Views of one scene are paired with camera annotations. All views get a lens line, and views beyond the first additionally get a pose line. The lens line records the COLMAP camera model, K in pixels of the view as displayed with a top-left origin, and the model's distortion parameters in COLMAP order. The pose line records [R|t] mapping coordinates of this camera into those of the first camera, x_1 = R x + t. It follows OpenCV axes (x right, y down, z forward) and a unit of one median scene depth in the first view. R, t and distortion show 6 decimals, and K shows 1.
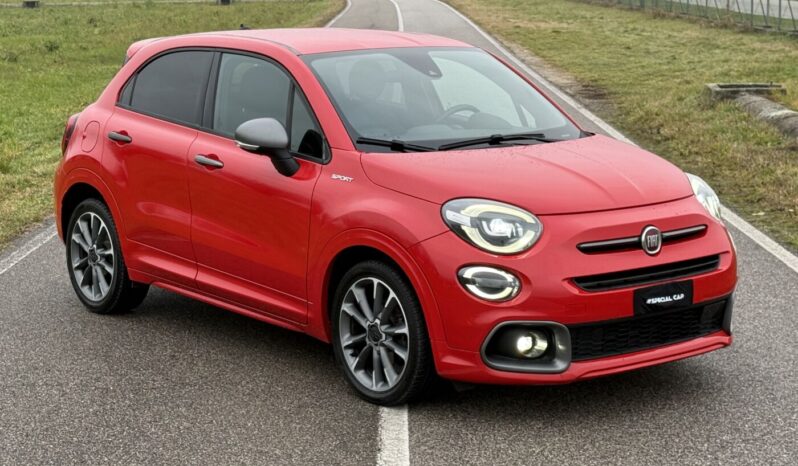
lens RADIAL K [[1597.4, 0, 421.0], [0, 1597.4, 234.3], [0, 0, 1]] dist [0.066740, 0.305146]
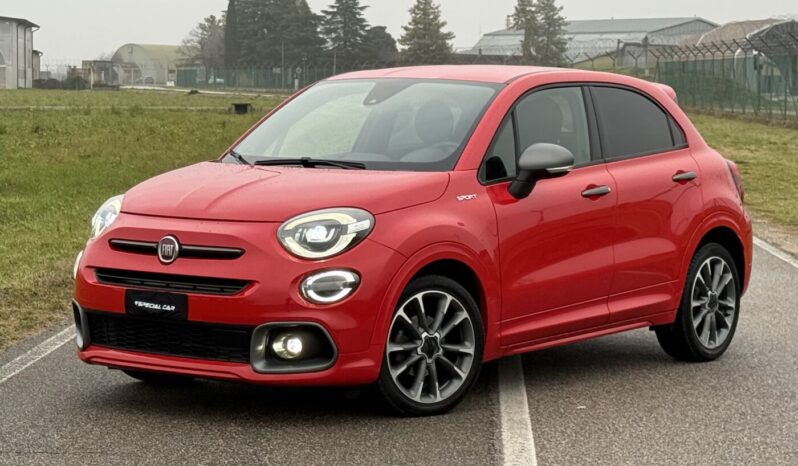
lens RADIAL K [[2019.4, 0, 399.0], [0, 2019.4, 233.0], [0, 0, 1]] dist [0.059462, 0.832747]
pose [[0.255458, 0.078446, -0.963632, 1.384374], [-0.166651, 0.985357, 0.036036, -0.075446], [0.952349, 0.151384, 0.264790, 0.770389]]
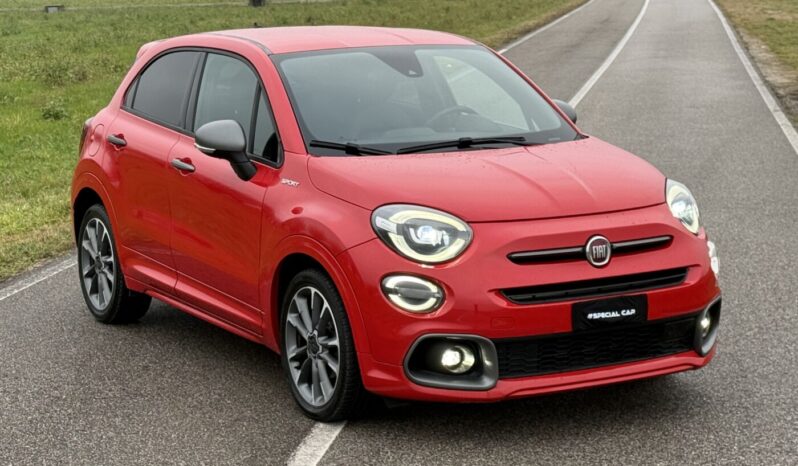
lens RADIAL K [[1784.9, 0, 397.5], [0, 1784.9, 220.6], [0, 0, 1]] dist [0.064863, 0.327863]
pose [[0.985685, 0.009094, -0.168352, 0.197062], [-0.012175, 0.999777, -0.017278, 0.005335], [0.168158, 0.019081, 0.985575, -0.043512]]
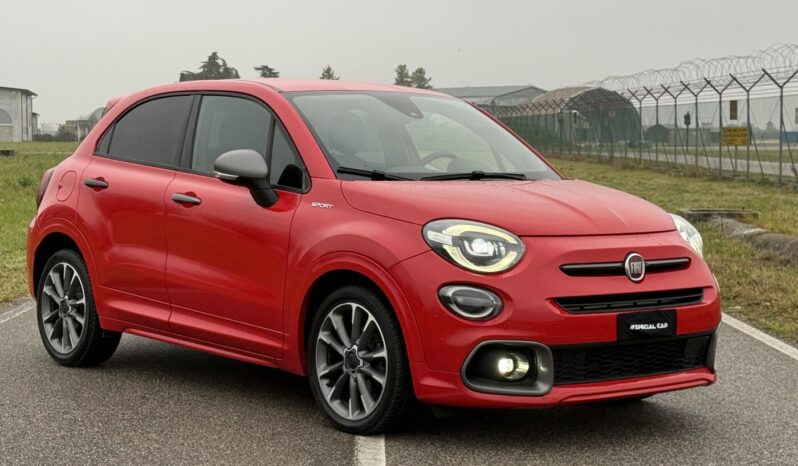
lens RADIAL K [[1595.9, 0, 407.1], [0, 1595.9, 234.0], [0, 0, 1]] dist [0.074438, 0.151270]
pose [[0.999791, 0.017583, 0.010388, -0.006703], [-0.016442, 0.994724, -0.101256, 0.082710], [-0.012114, 0.101064, 0.994806, 0.019095]]
